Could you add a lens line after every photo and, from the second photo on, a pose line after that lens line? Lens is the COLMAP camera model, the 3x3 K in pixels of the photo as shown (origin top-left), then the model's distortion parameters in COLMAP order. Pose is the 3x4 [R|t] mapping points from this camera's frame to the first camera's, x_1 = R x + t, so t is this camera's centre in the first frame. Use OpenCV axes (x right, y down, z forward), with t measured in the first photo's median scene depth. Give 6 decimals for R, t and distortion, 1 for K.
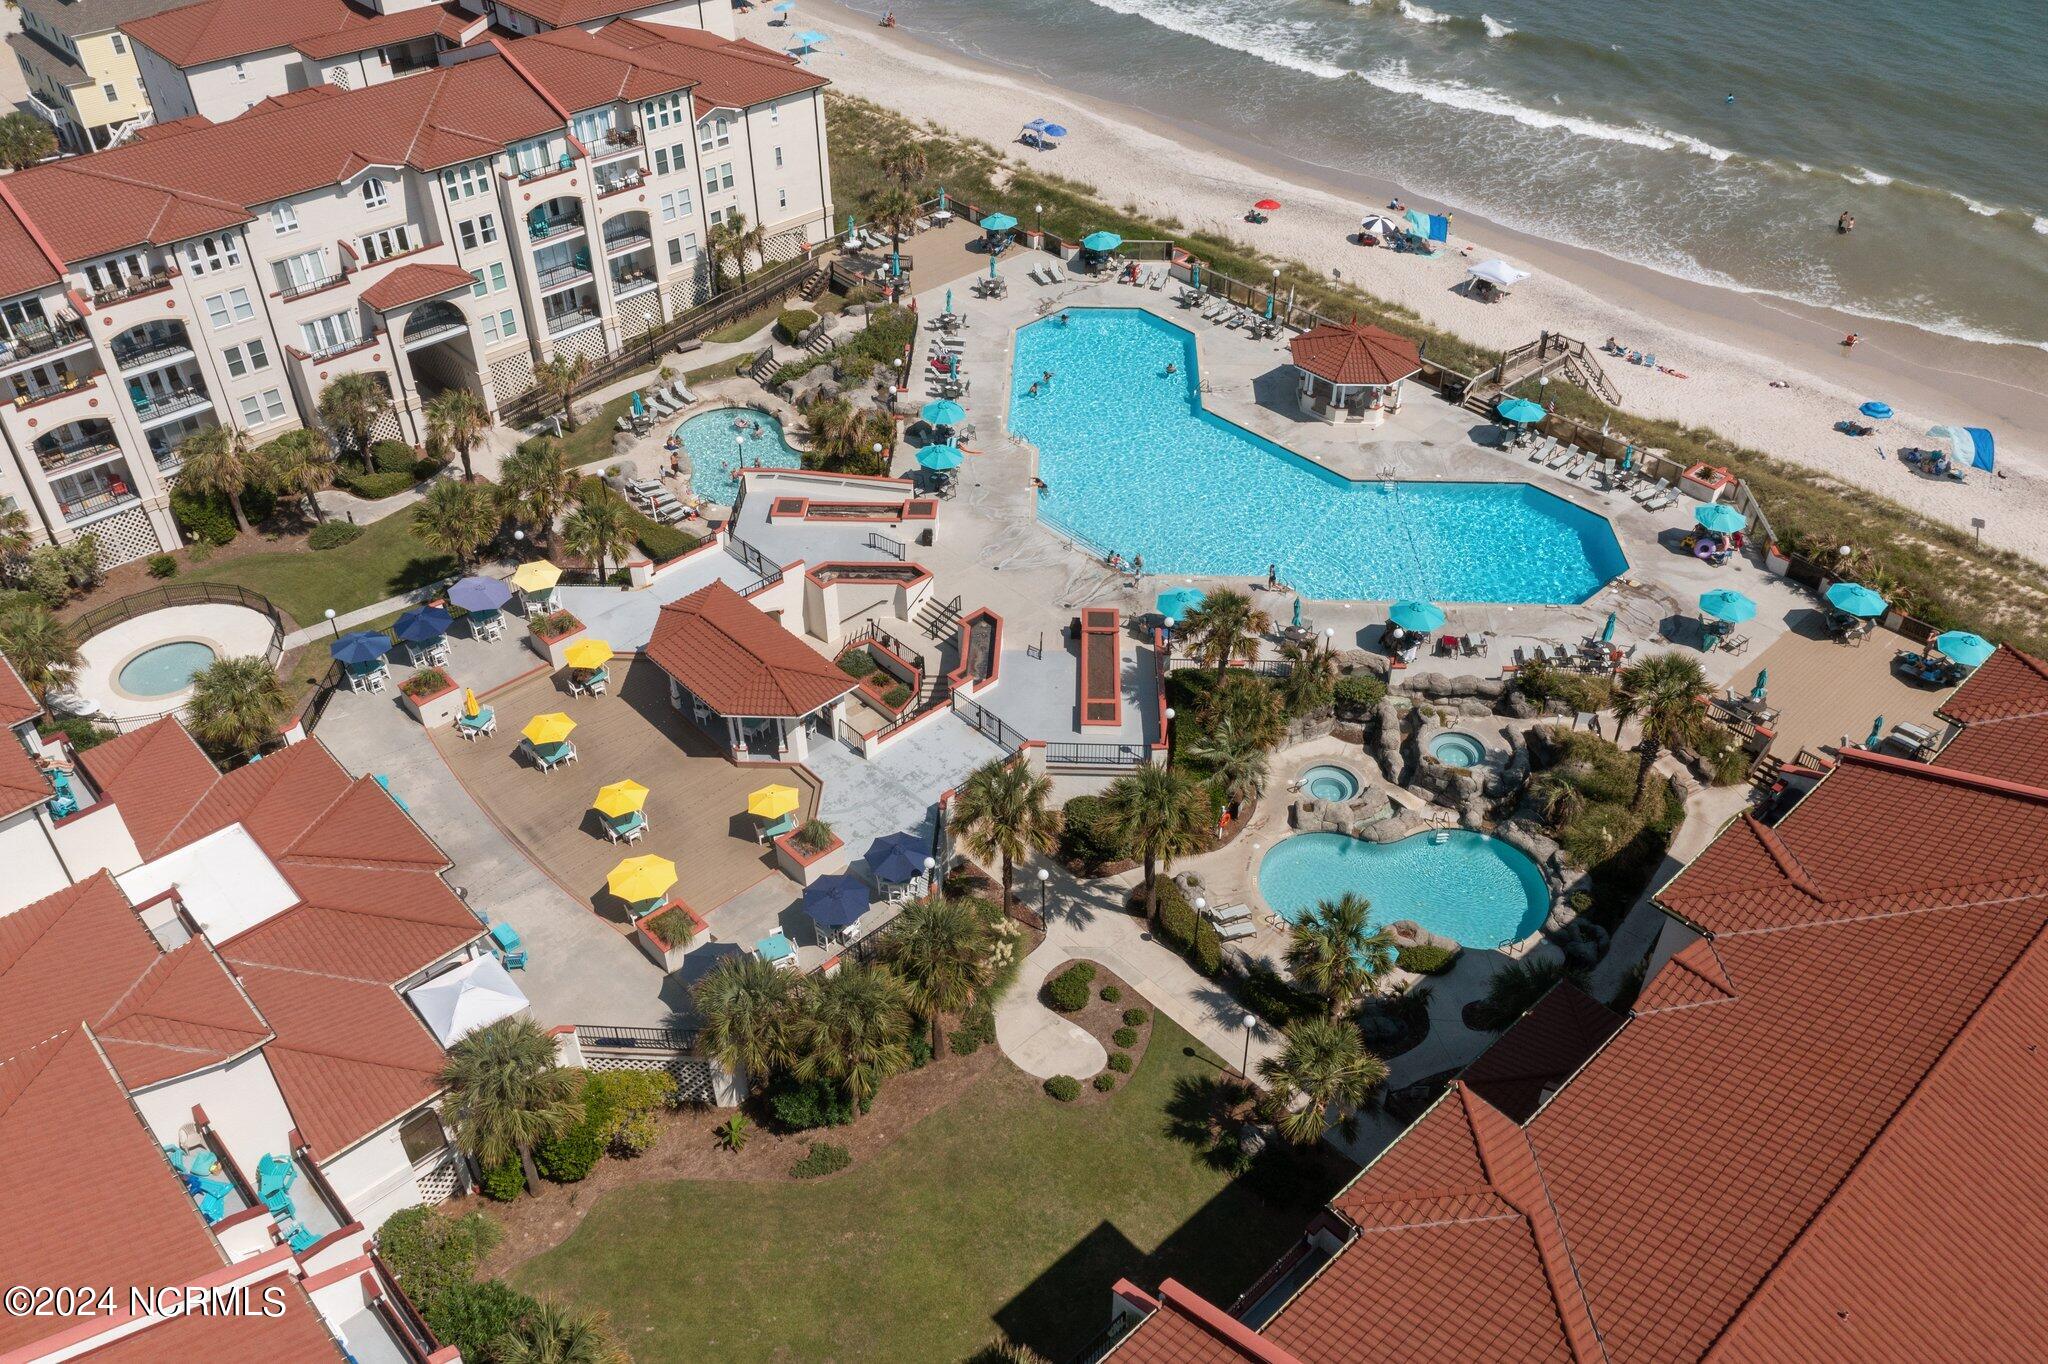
lens RADIAL K [[1587.7, 0, 1024.0], [0, 1587.7, 682.0], [0, 0, 1]] dist [0.003455, 0.003369]
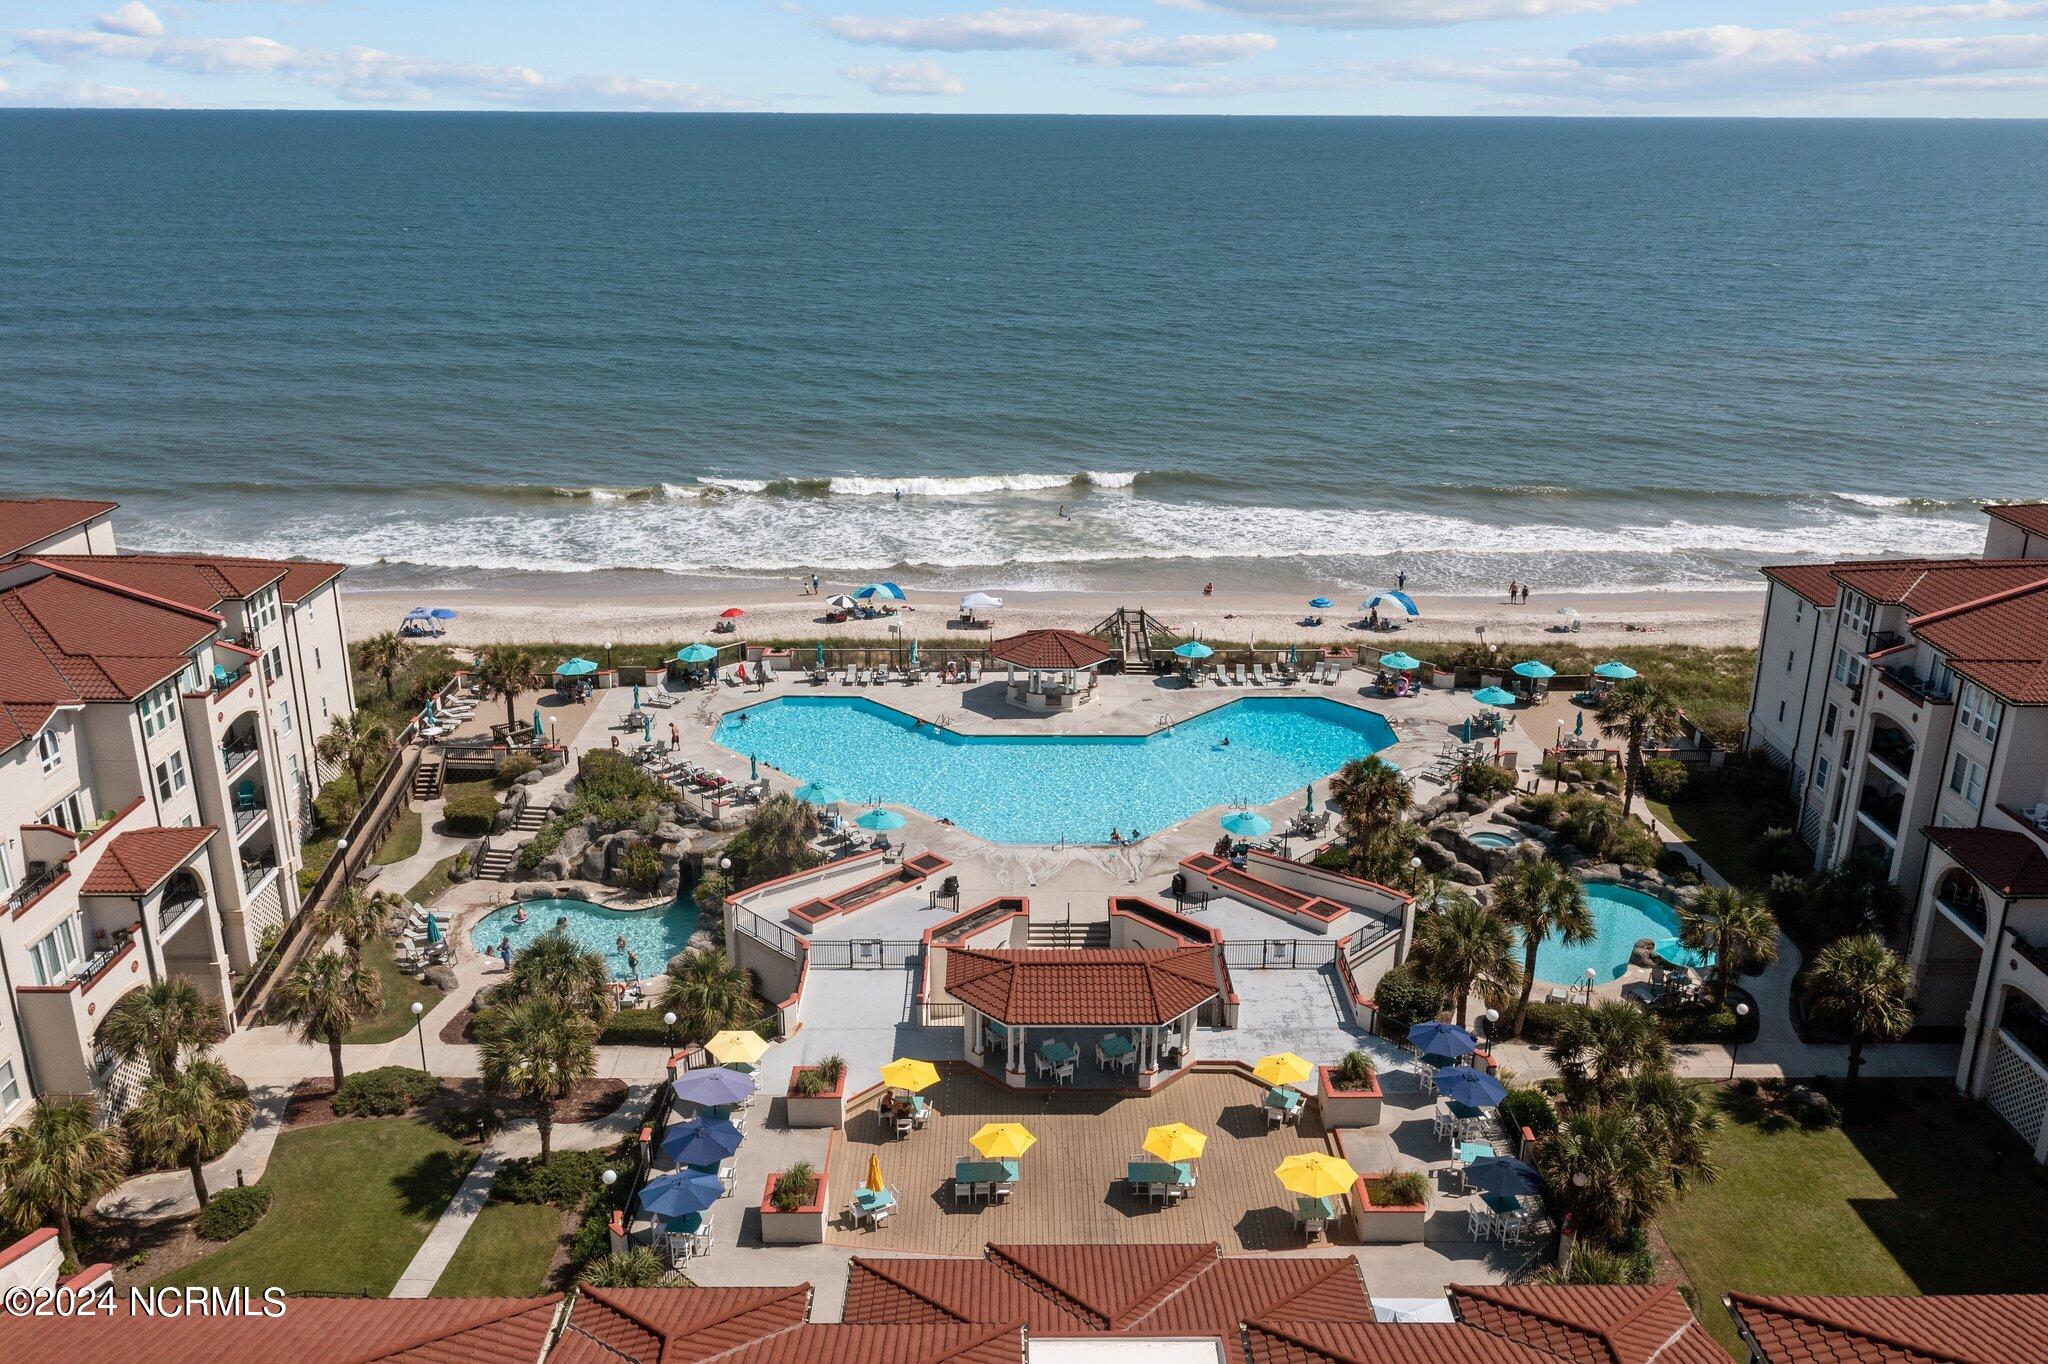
lens RADIAL K [[1627.8, 0, 1024.0], [0, 1627.8, 682.0], [0, 0, 1]] dist [0.003356, -0.000339]
pose [[0.674689, -0.240197, 0.697925, -0.568299], [0.459892, 0.876391, -0.142963, -0.034849], [-0.577316, 0.417426, 0.701756, 0.228284]]
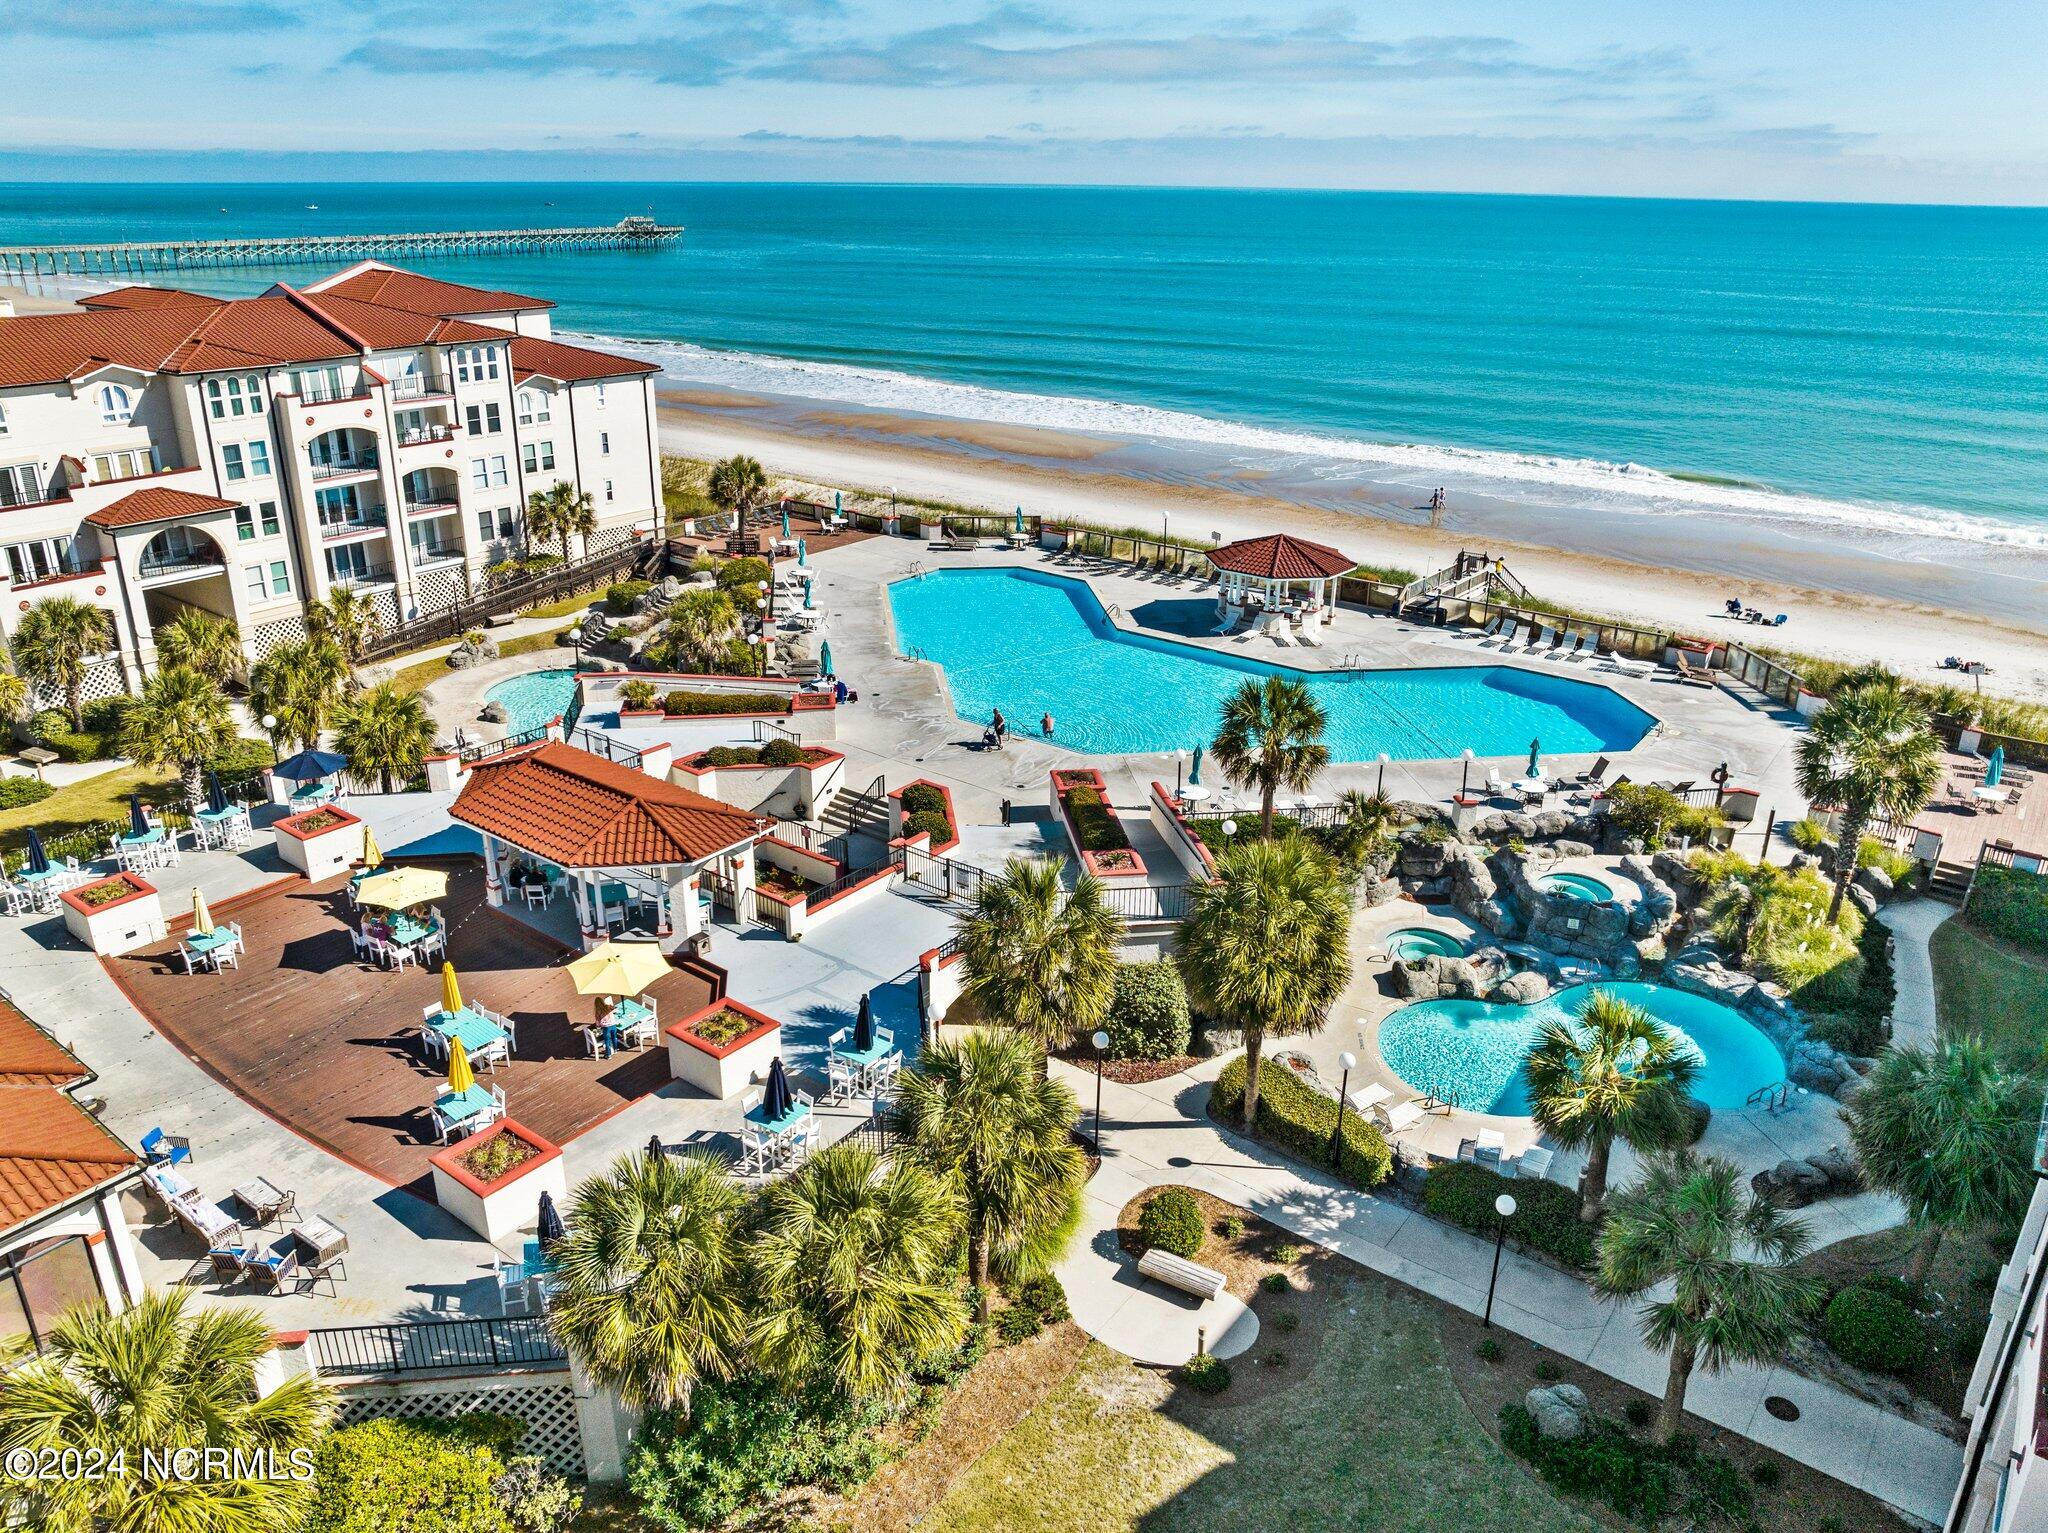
lens RADIAL K [[1446.2, 0, 1024.0], [0, 1446.2, 766.5], [0, 0, 1]] dist [-0.056695, 0.029096]
pose [[0.985630, -0.051437, 0.160895, -0.068083], [0.095327, 0.955714, -0.278430, 0.111907], [-0.139448, 0.289766, 0.946884, 0.274942]]
